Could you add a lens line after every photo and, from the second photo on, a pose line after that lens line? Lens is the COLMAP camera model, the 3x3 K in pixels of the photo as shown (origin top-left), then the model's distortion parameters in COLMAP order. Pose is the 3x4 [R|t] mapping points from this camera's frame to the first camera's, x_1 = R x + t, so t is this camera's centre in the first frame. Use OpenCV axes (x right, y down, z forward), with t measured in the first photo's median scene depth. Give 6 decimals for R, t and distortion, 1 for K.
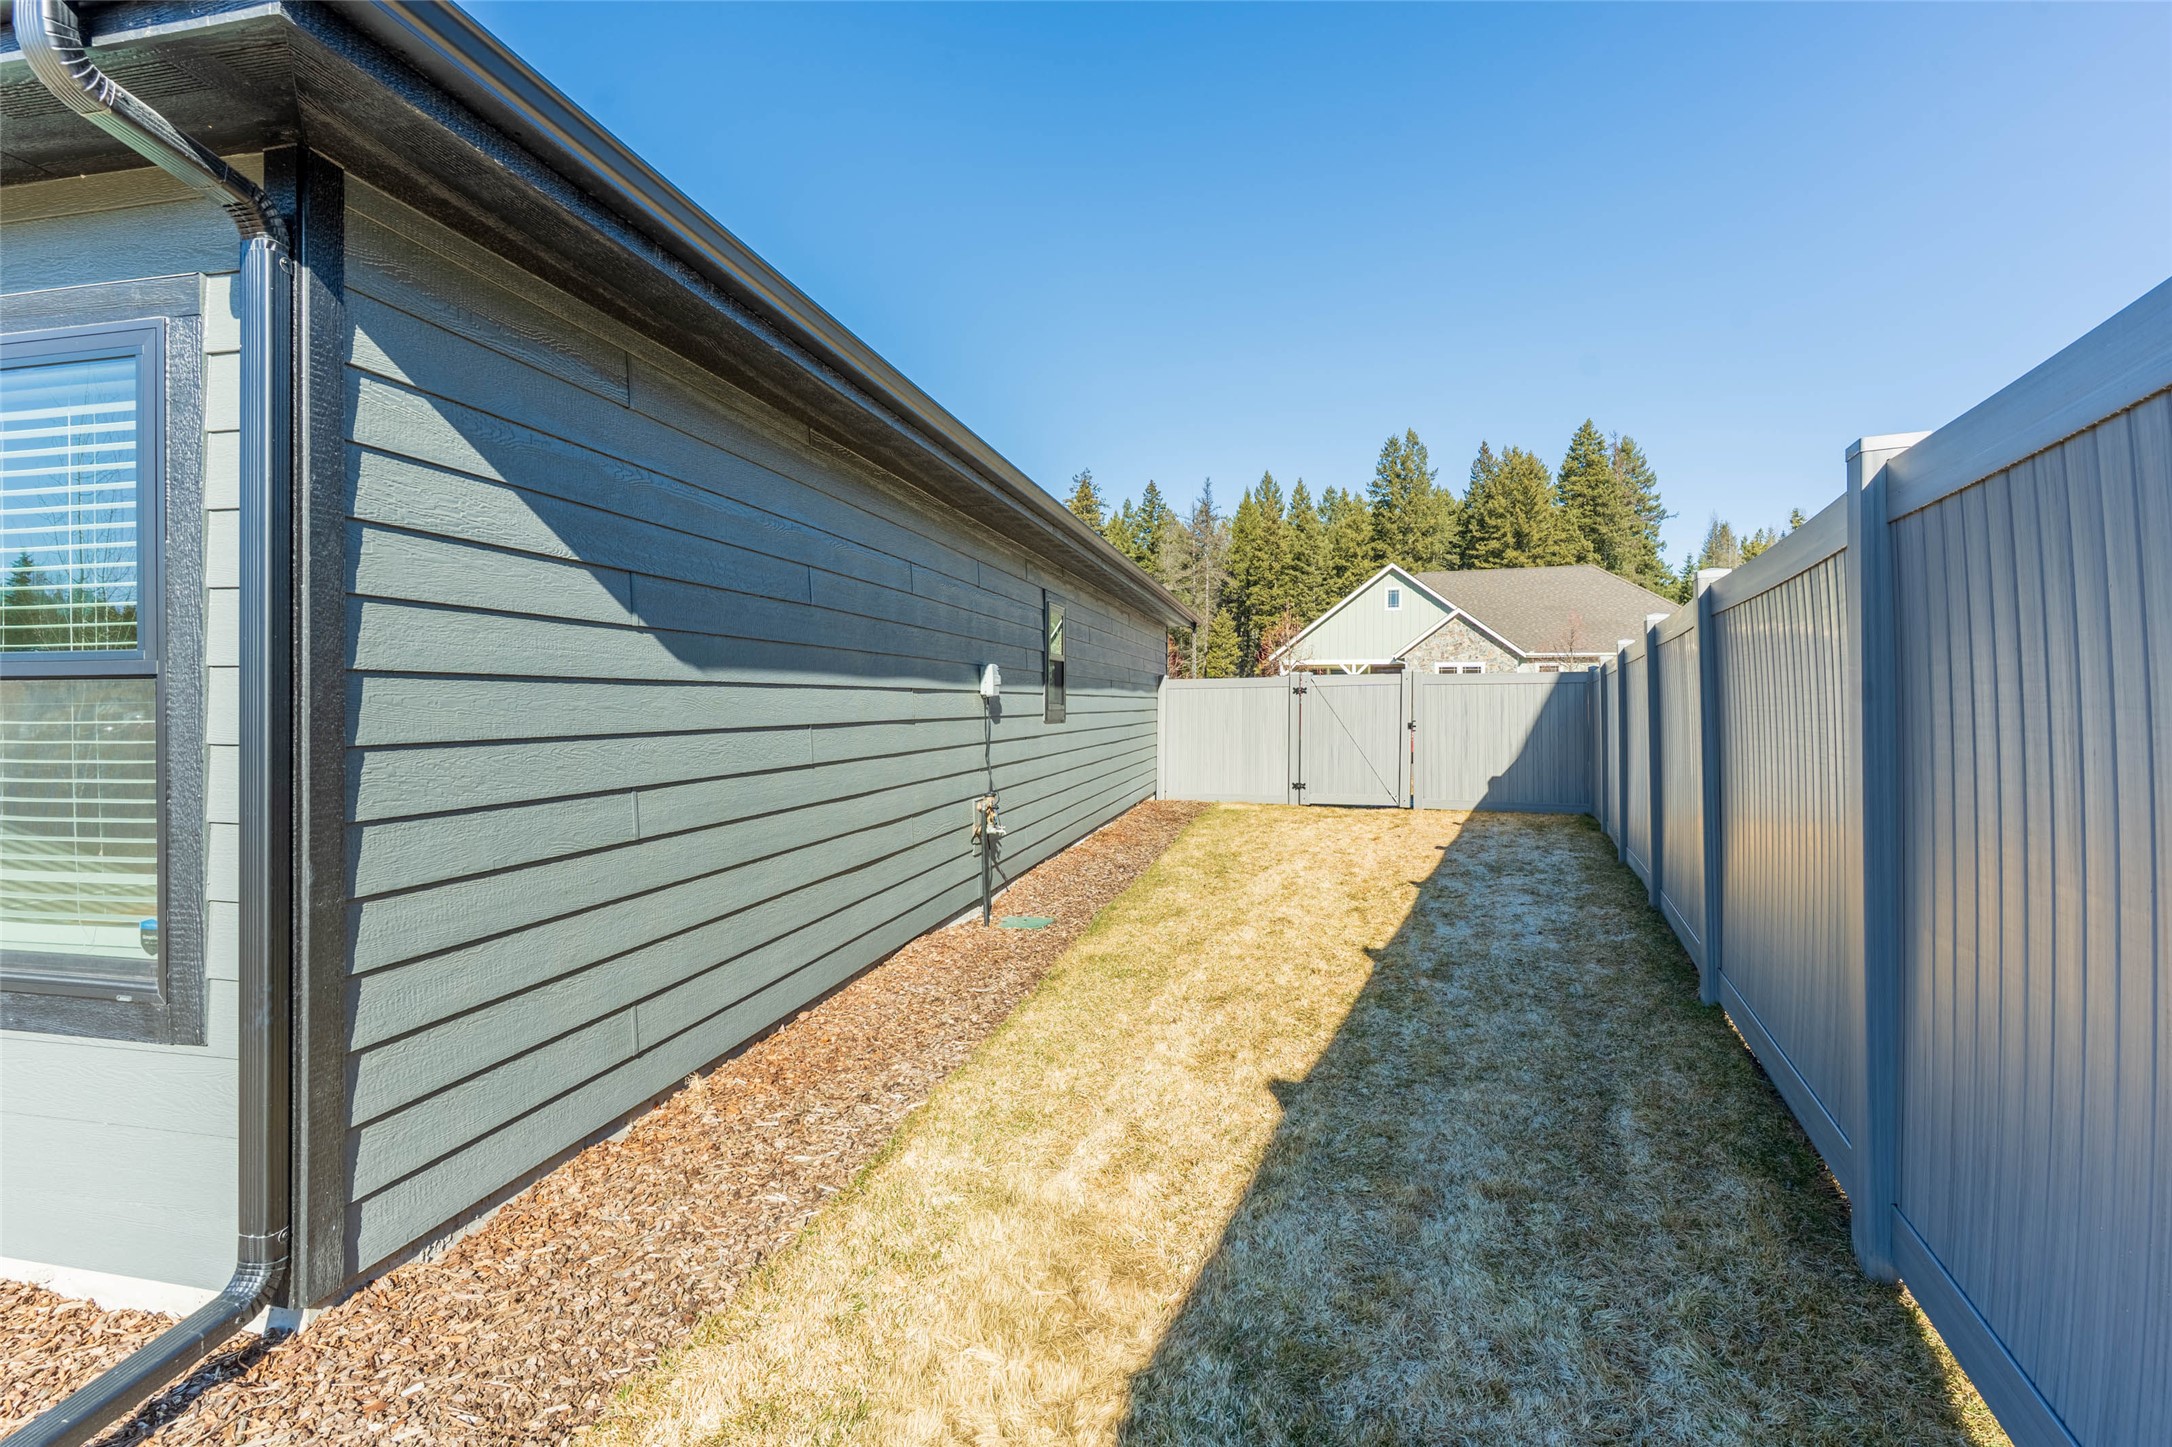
lens RADIAL K [[1025.4, 0, 1082.6], [0, 1025.4, 716.5], [0, 0, 1]] dist [0.002473, 0.001268]
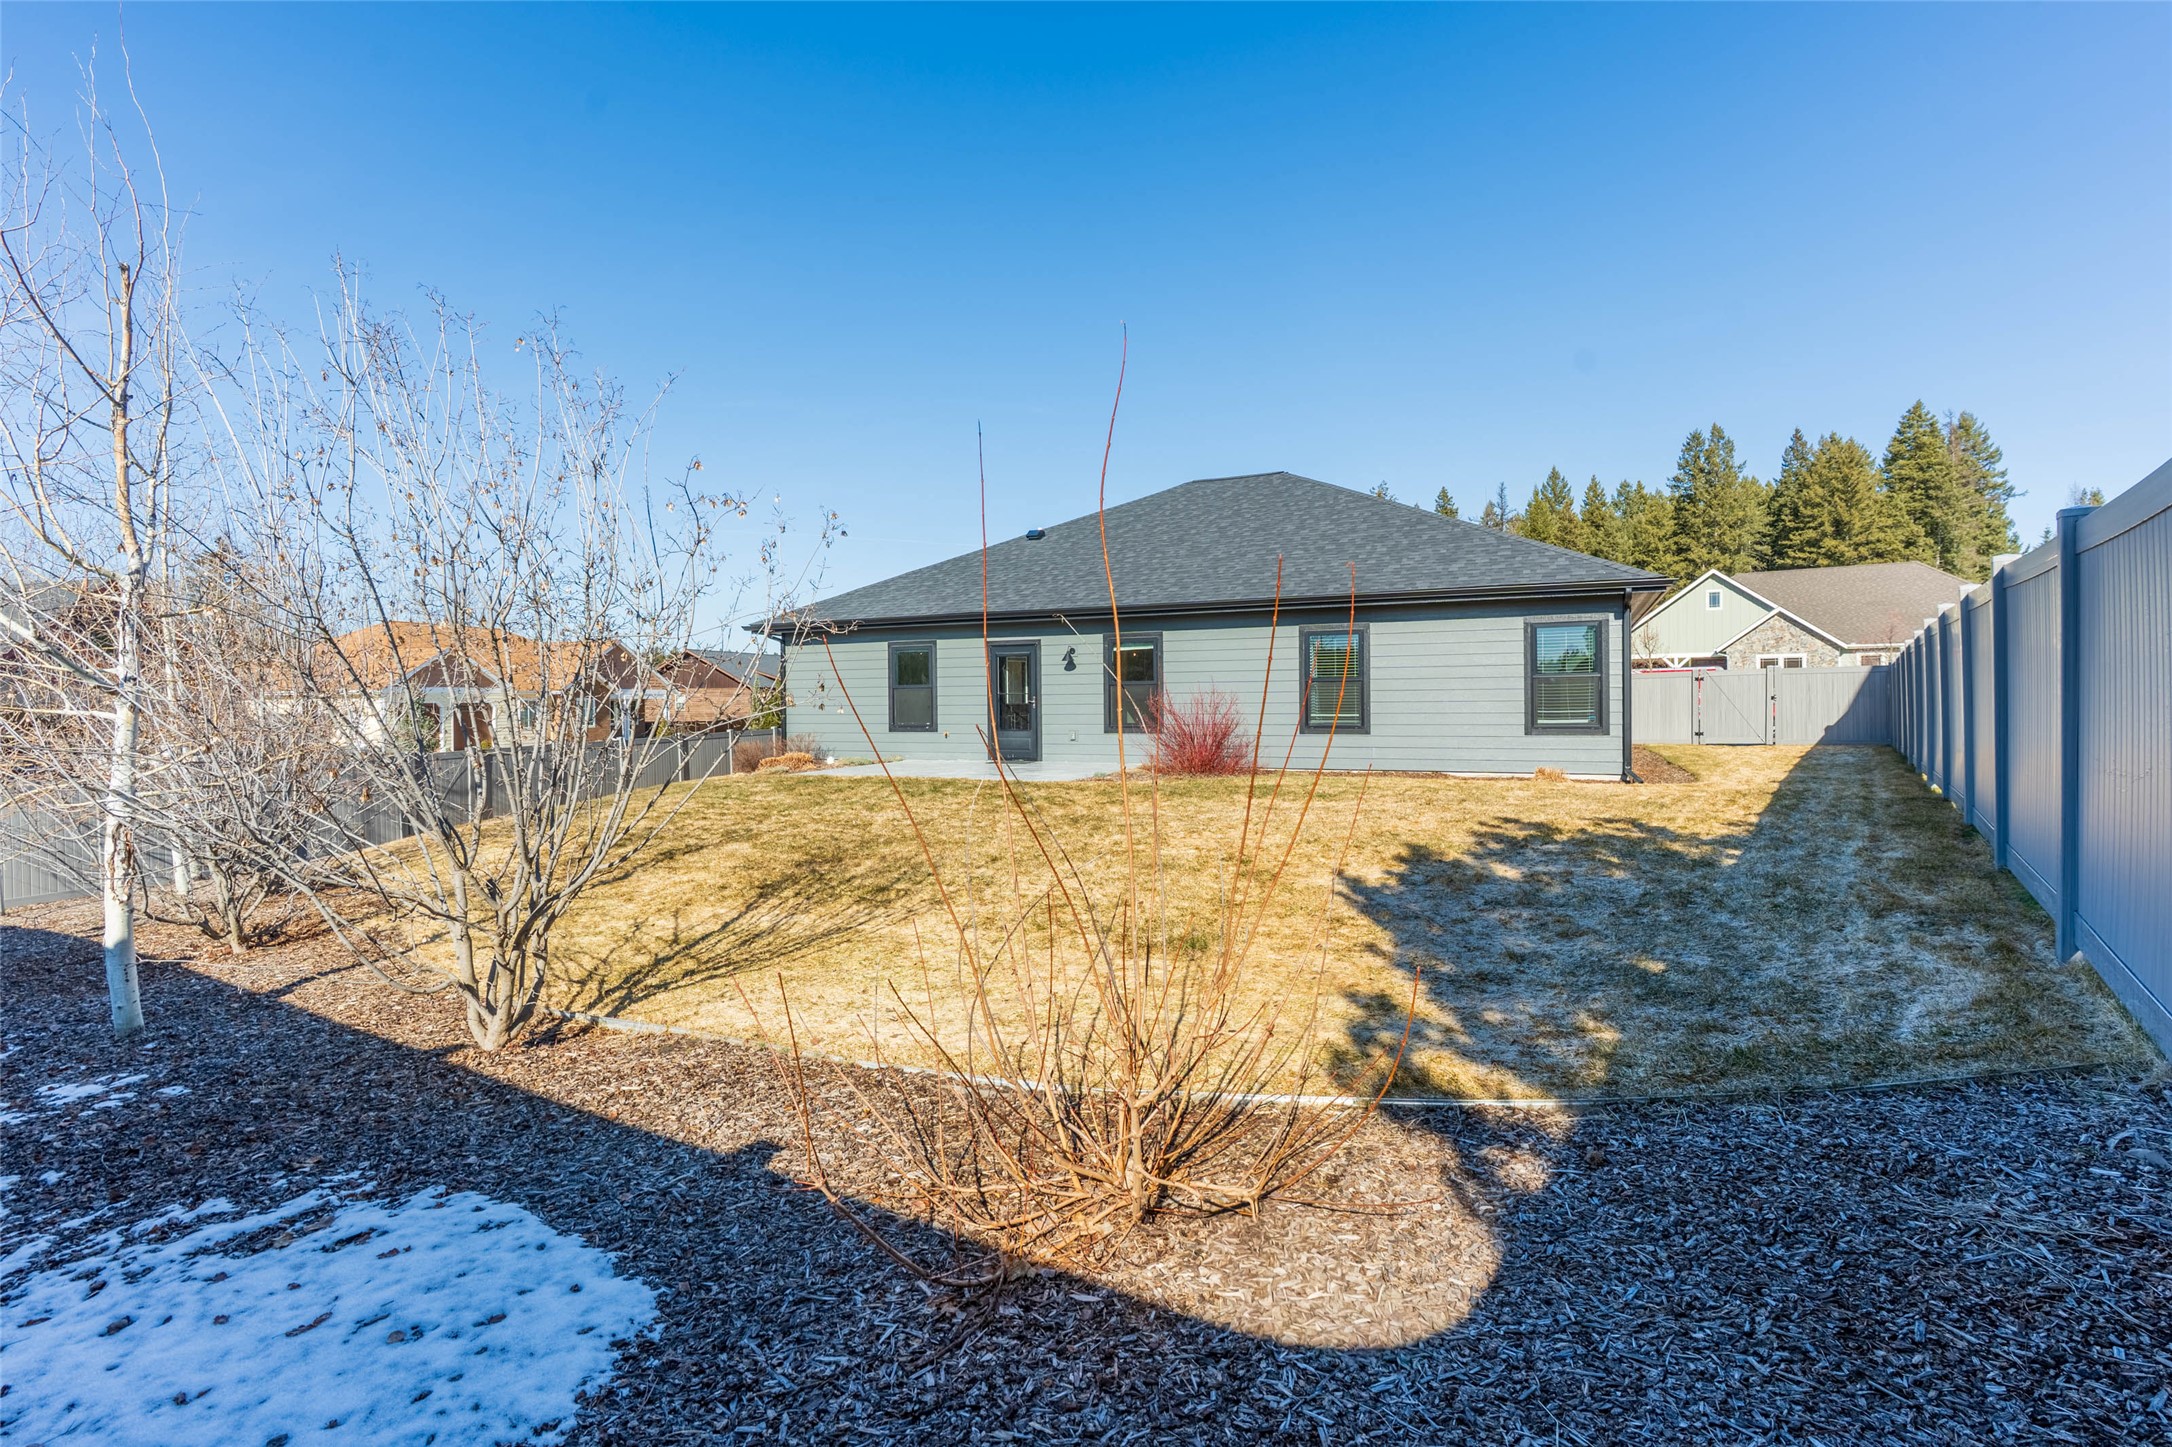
lens RADIAL K [[1025.4, 0, 1088.5], [0, 1025.4, 717.3], [0, 0, 1]] dist [0.002473, 0.001268]
pose [[0.974017, -0.008516, -0.226314, -0.059516], [0.009109, 0.999957, 0.001575, 0.003971], [0.226291, -0.003595, 0.974053, -0.137014]]
